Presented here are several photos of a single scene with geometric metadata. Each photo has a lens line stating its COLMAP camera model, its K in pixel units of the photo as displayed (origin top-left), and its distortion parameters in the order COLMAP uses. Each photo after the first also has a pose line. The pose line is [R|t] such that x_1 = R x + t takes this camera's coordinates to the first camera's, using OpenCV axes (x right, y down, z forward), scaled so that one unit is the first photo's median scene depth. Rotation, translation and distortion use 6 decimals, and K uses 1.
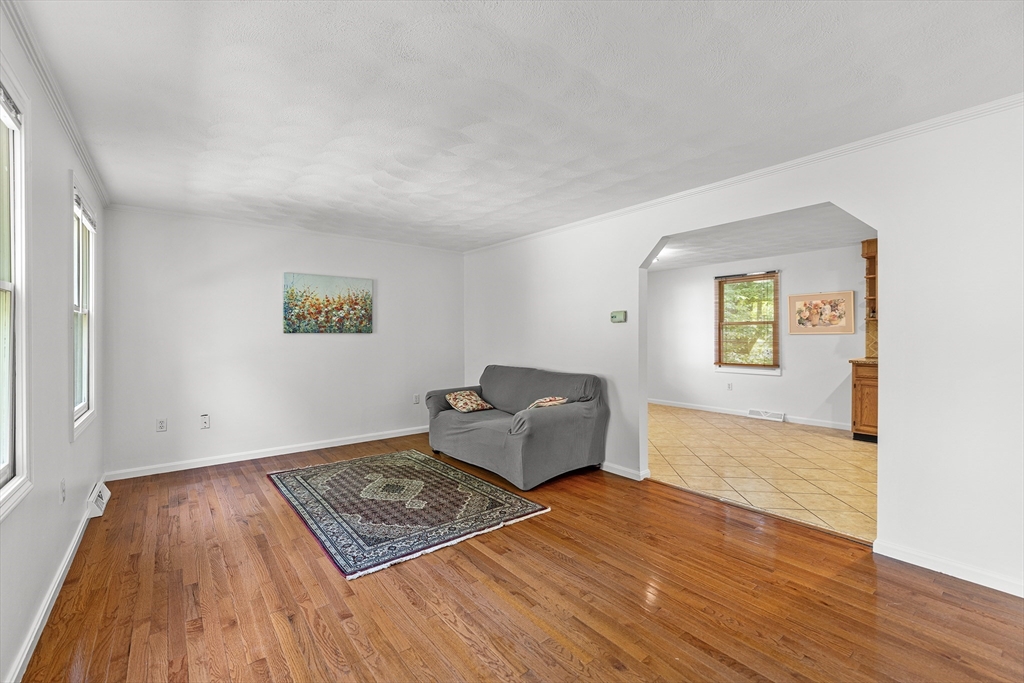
lens RADIAL K [[429.6, 0, 512.2], [0, 429.6, 338.0], [0, 0, 1]] dist [0.000721, -0.000363]
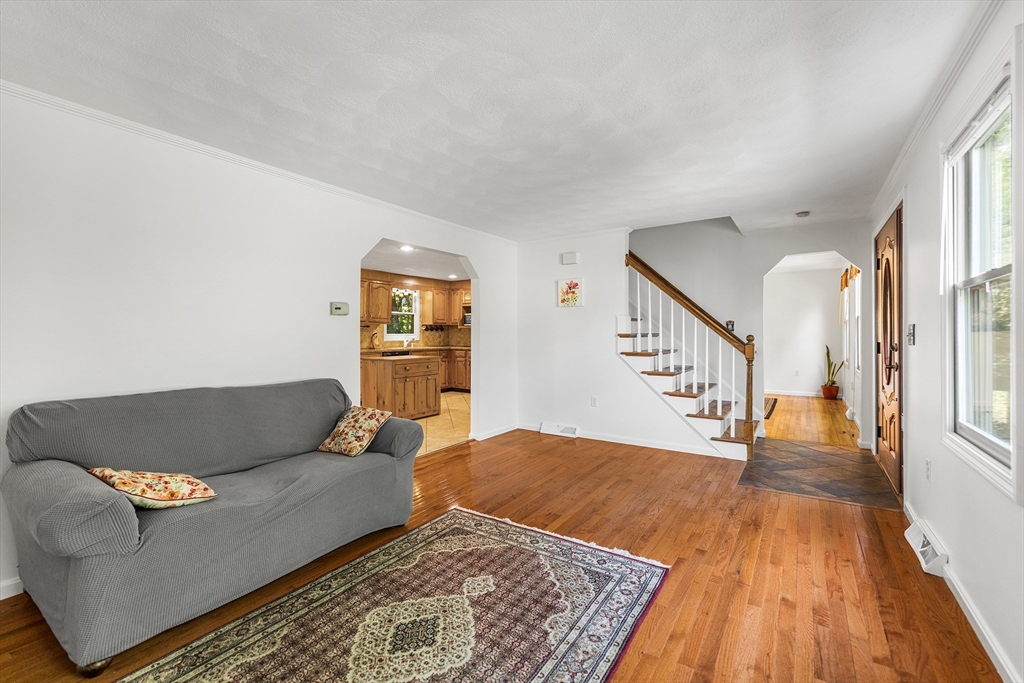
lens RADIAL K [[429.6, 0, 512.2], [0, 429.6, 338.0], [0, 0, 1]] dist [0.000721, -0.000363]
pose [[-0.295769, -0.004618, 0.955248, -0.931289], [0.008600, 0.999935, 0.007497, 0.013370], [-0.955221, 0.010433, -0.295710, 1.244123]]
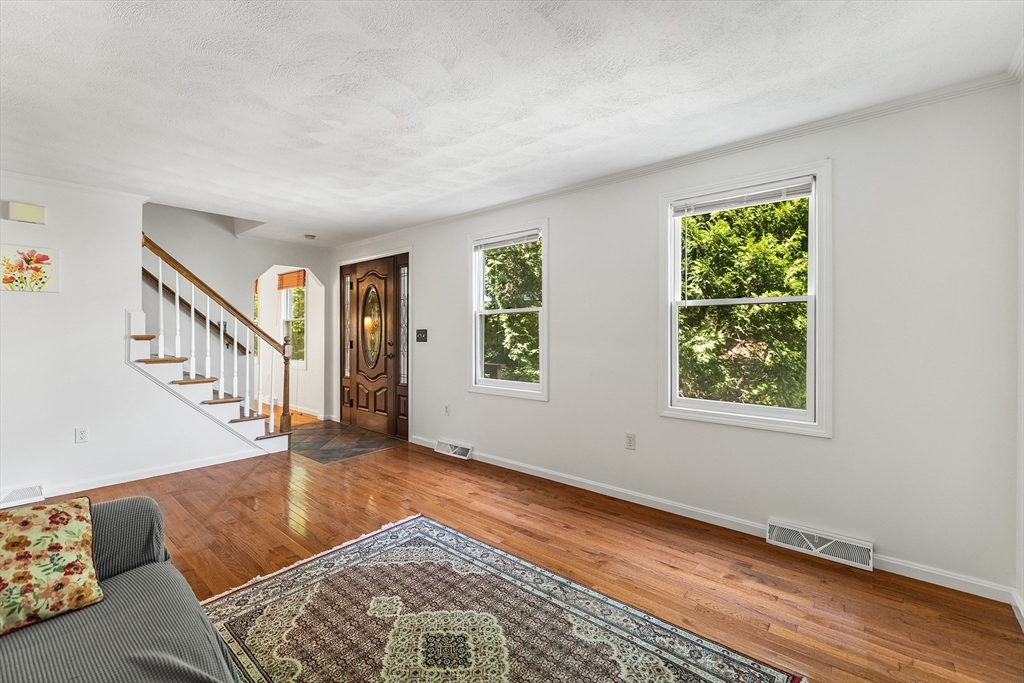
lens RADIAL K [[432.8, 0, 500.0], [0, 432.8, 334.7], [0, 0, 1]] dist [0.000491, 0.000062]
pose [[-0.985854, 0.003430, -0.167568, -0.308496], [0.001422, 0.999926, 0.012106, -0.002000], [0.167598, 0.011697, -0.985786, 1.772484]]
